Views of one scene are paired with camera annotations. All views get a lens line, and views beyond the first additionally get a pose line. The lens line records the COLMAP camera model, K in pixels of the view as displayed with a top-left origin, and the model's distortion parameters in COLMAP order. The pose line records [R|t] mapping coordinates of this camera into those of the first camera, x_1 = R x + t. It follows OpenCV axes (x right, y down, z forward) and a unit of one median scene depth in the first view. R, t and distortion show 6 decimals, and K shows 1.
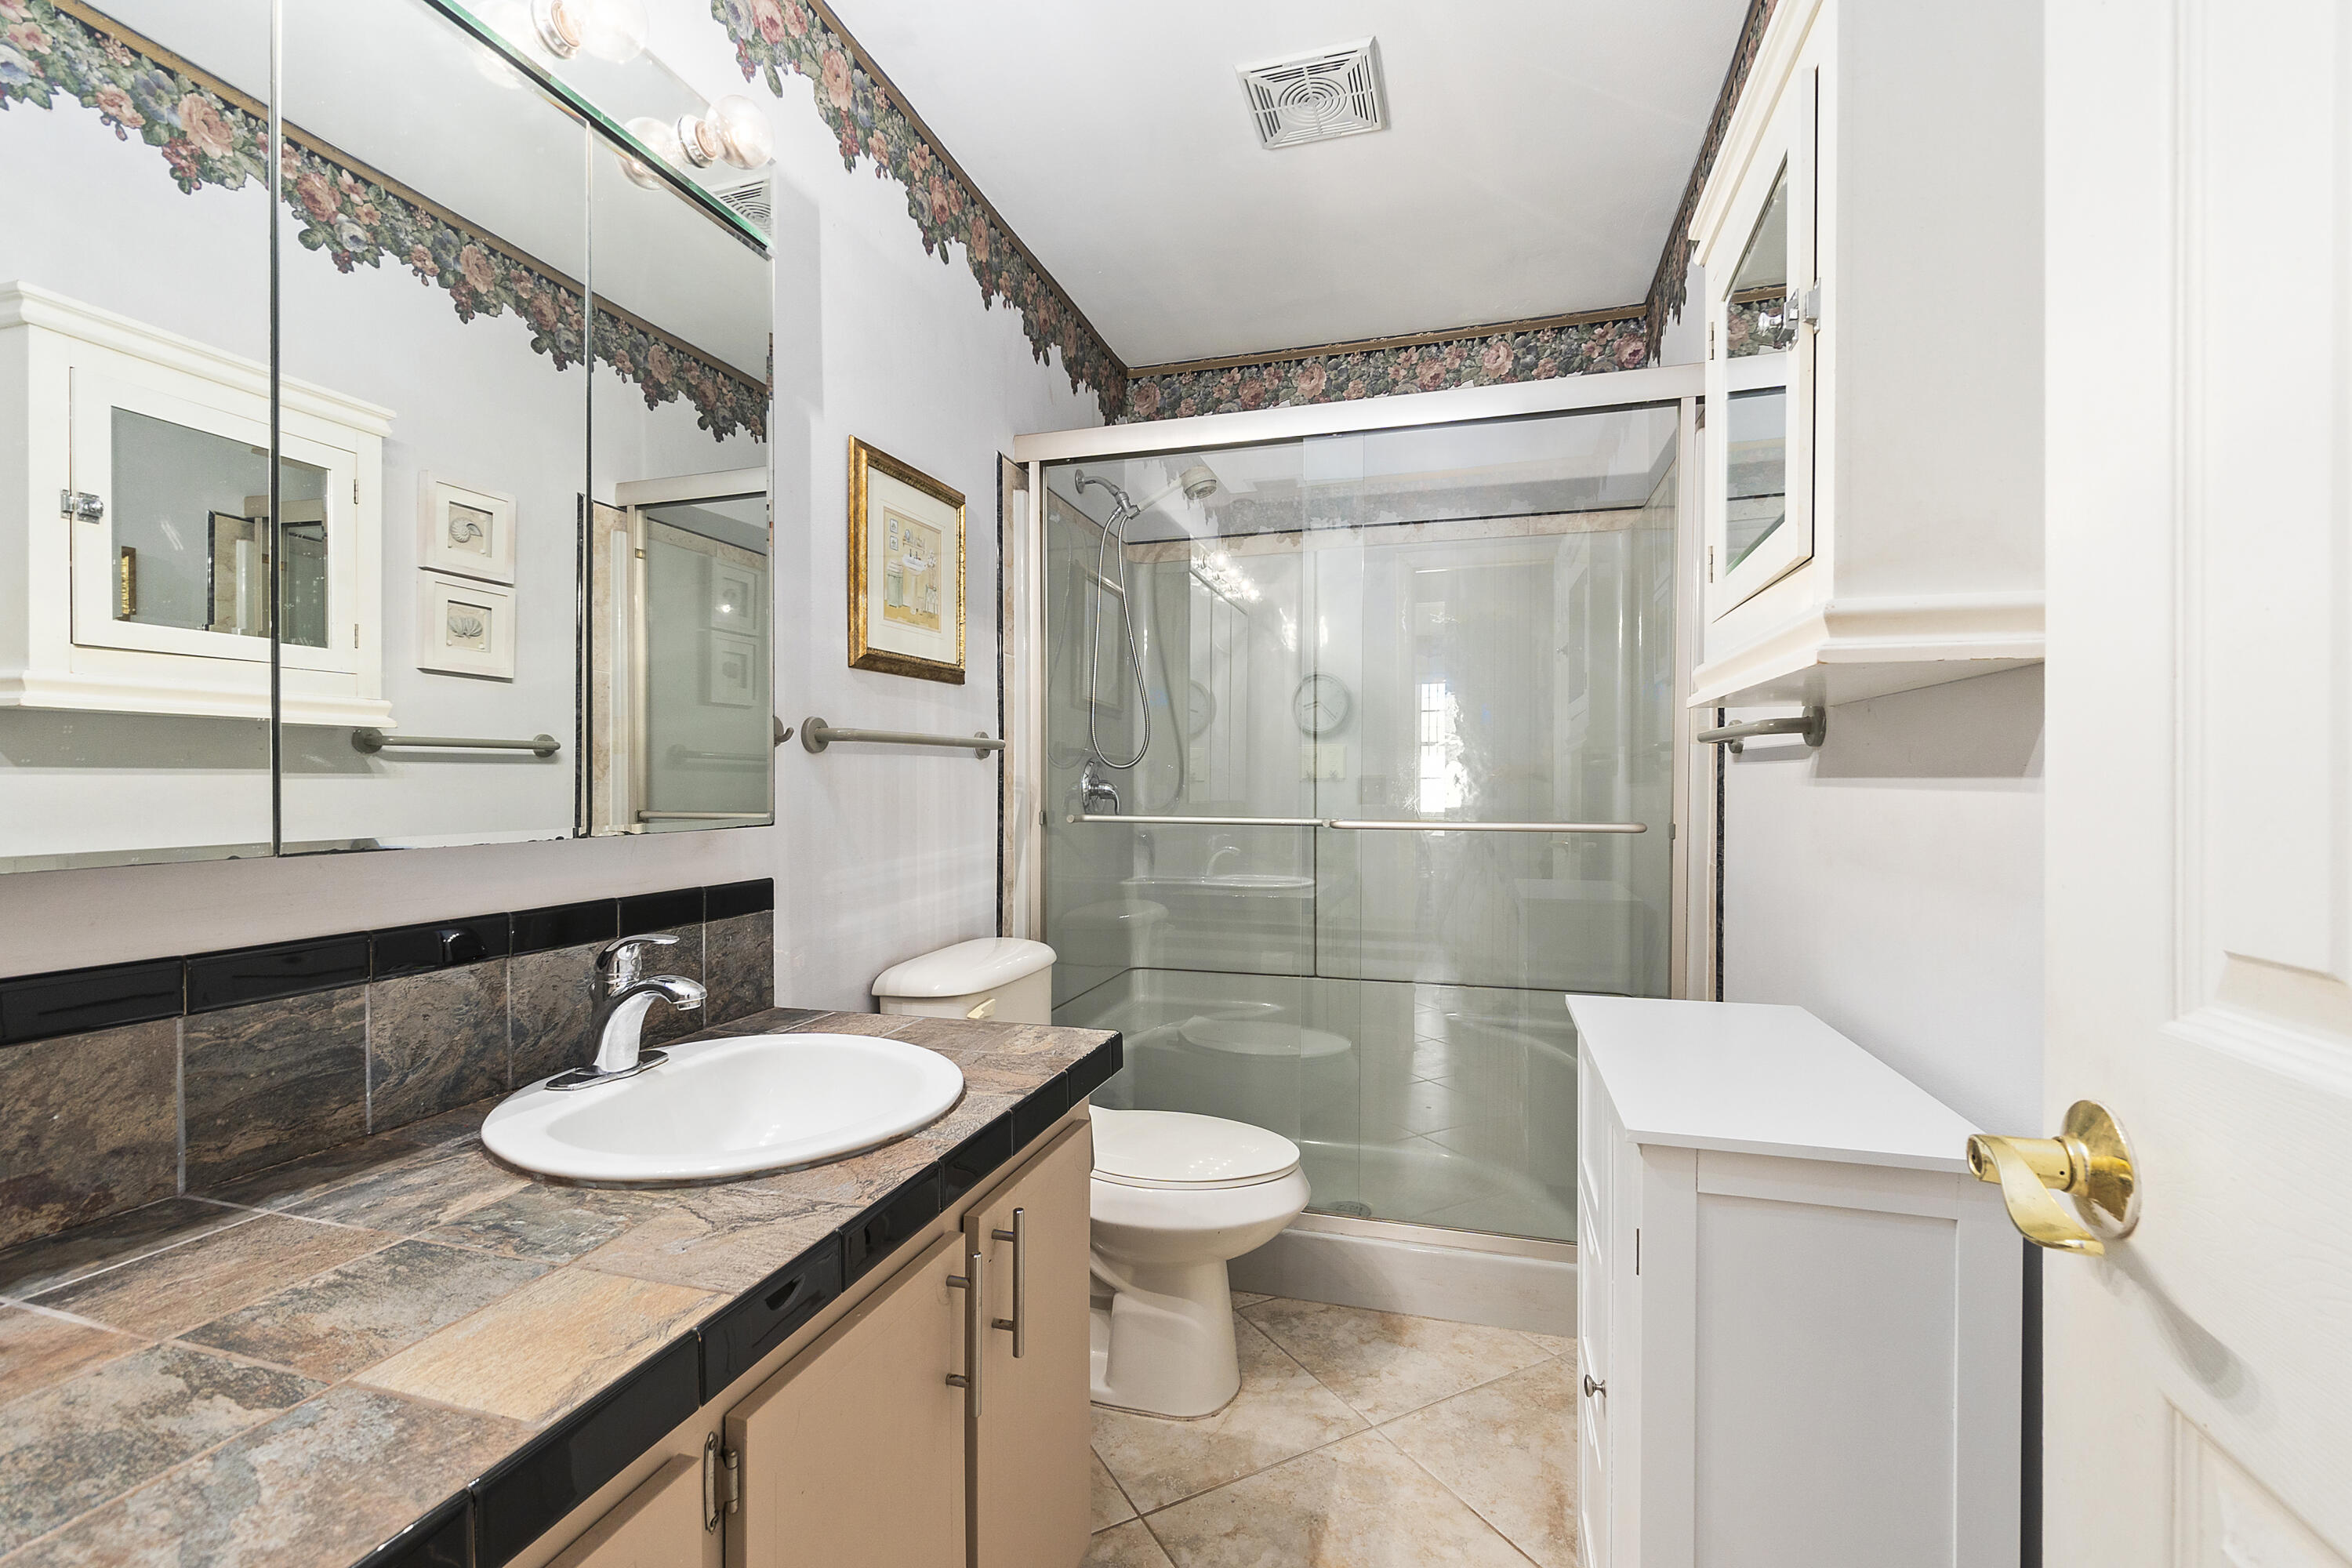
lens RADIAL K [[1024.0, 0, 1164.7], [0, 1024.0, 792.1], [0, 0, 1]] dist [-0.000259, 0.002992]
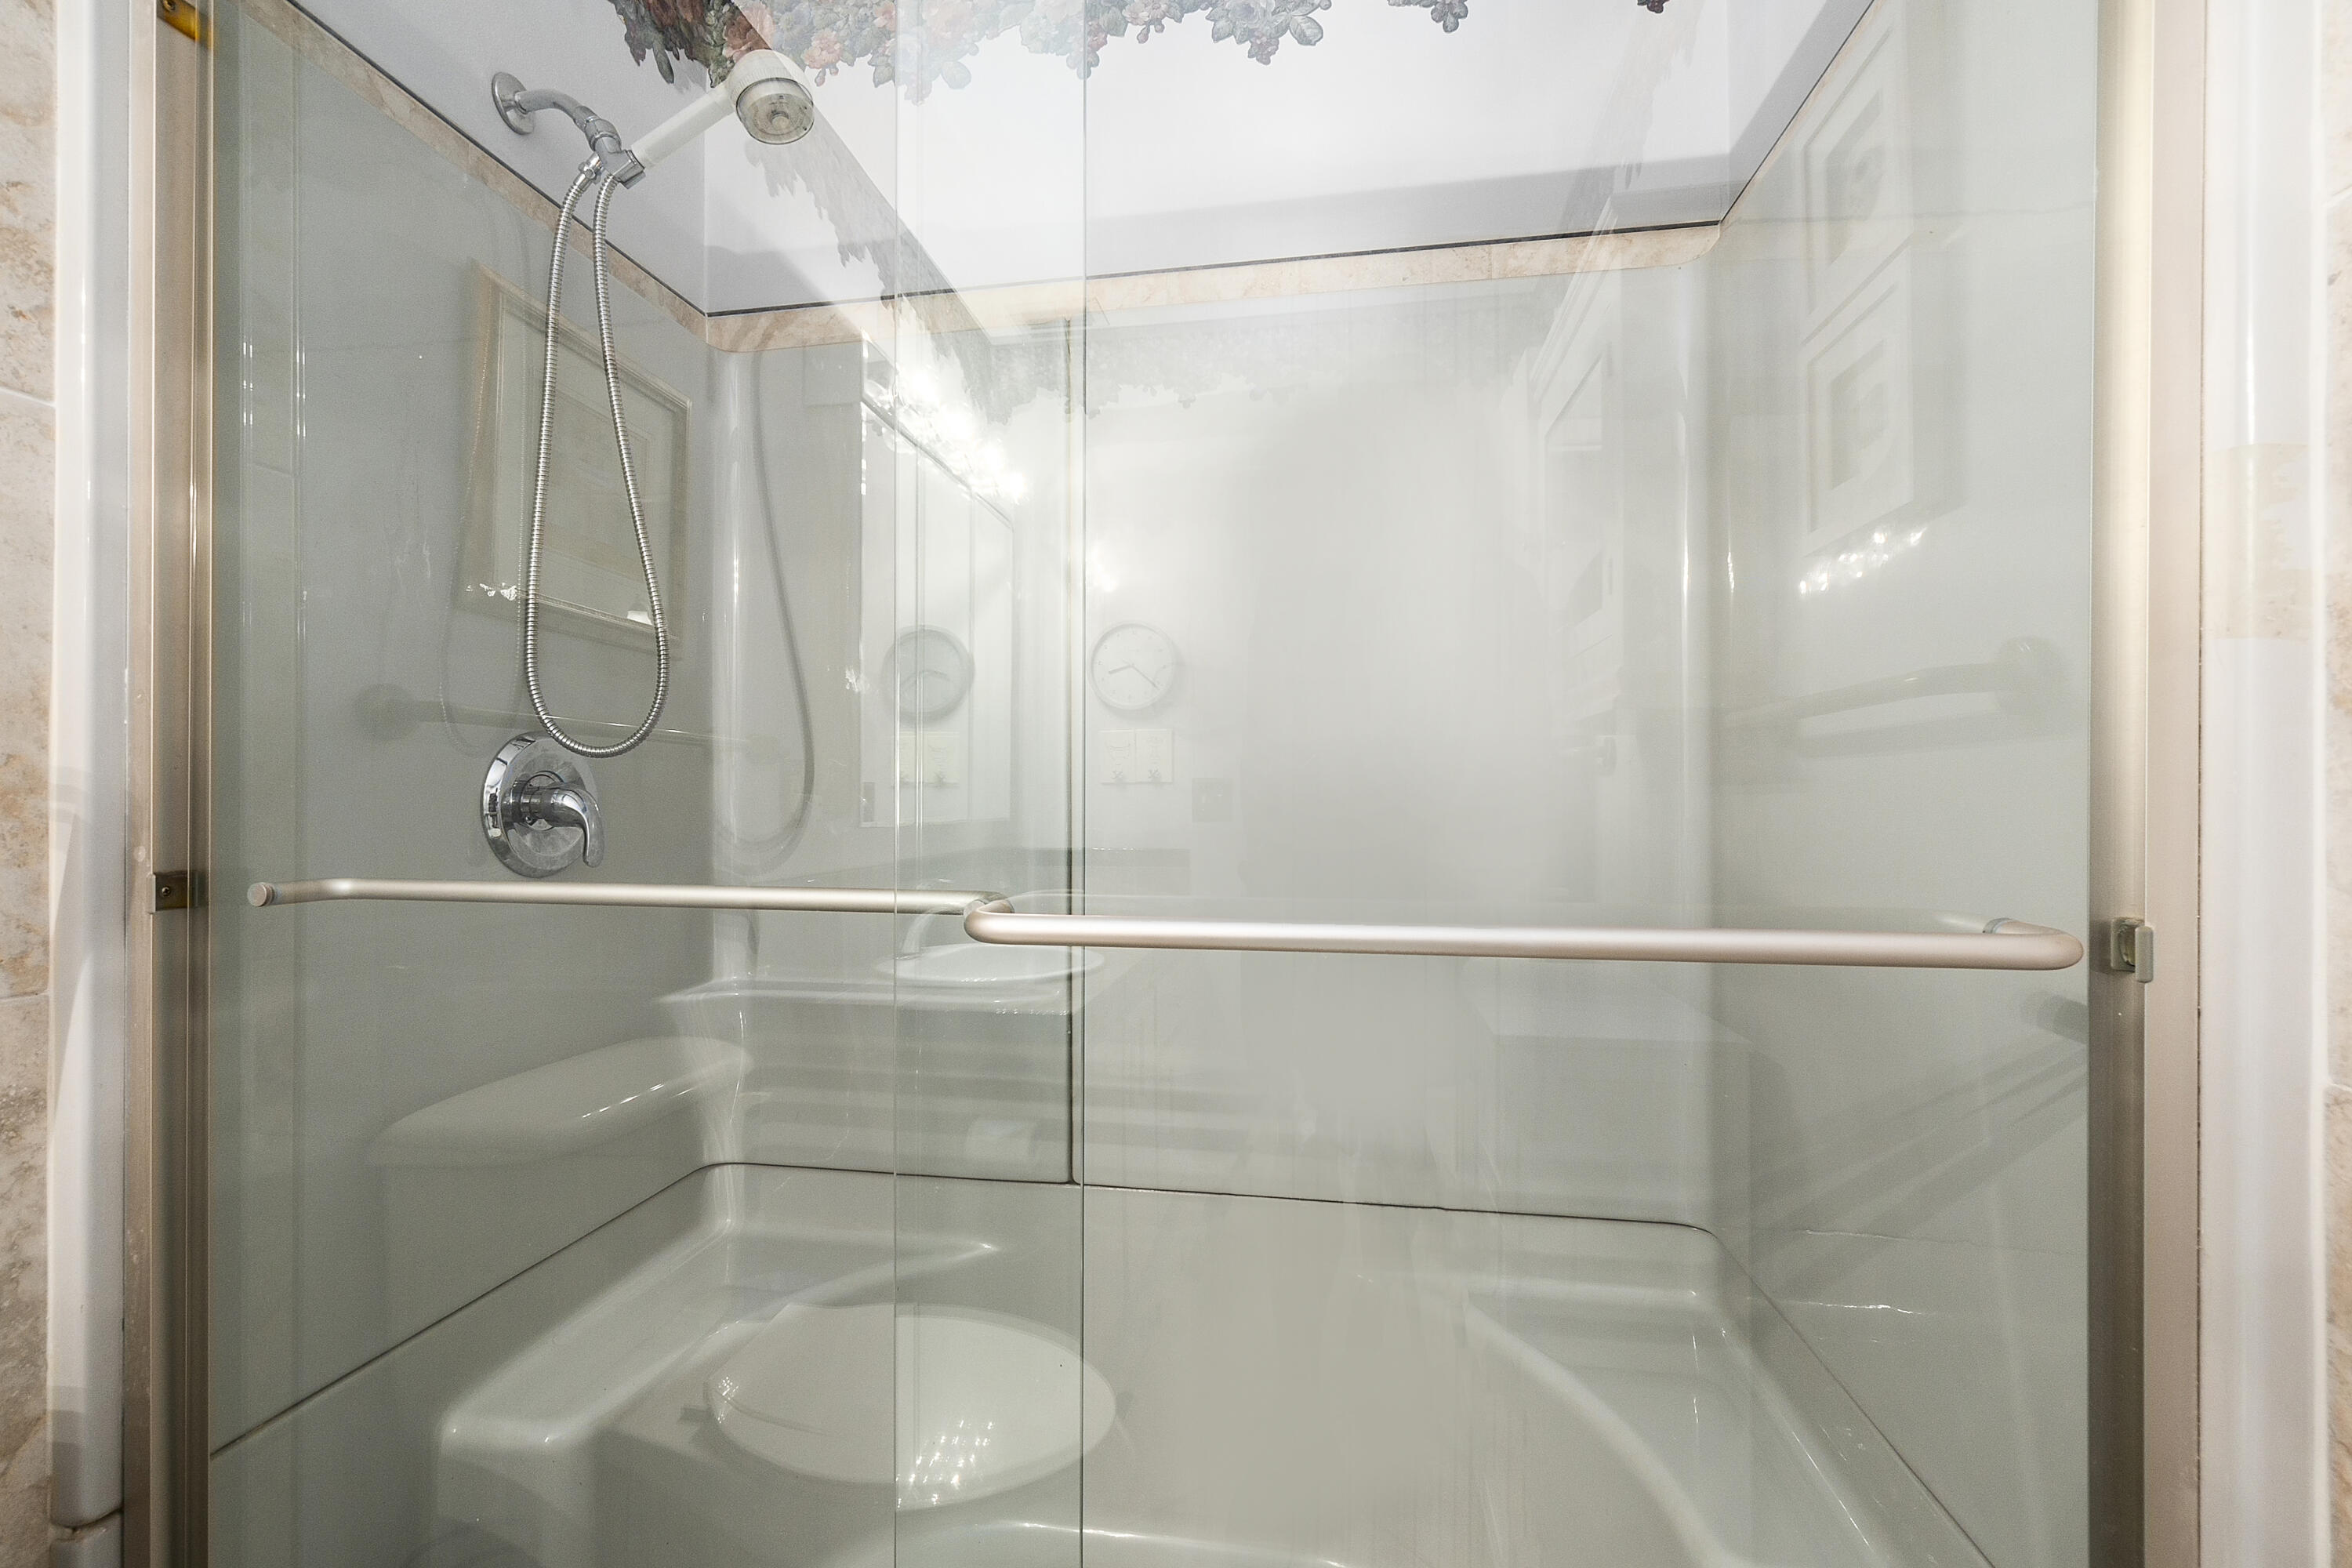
lens RADIAL K [[1024.0, 0, 1164.7], [0, 1024.0, 792.1], [0, 0, 1]] dist [-0.000259, 0.002992]
pose [[0.992851, -0.002974, 0.119324, 0.128458], [0.003669, 0.999978, -0.005603, -0.004711], [-0.119304, 0.006001, 0.992840, 0.484200]]
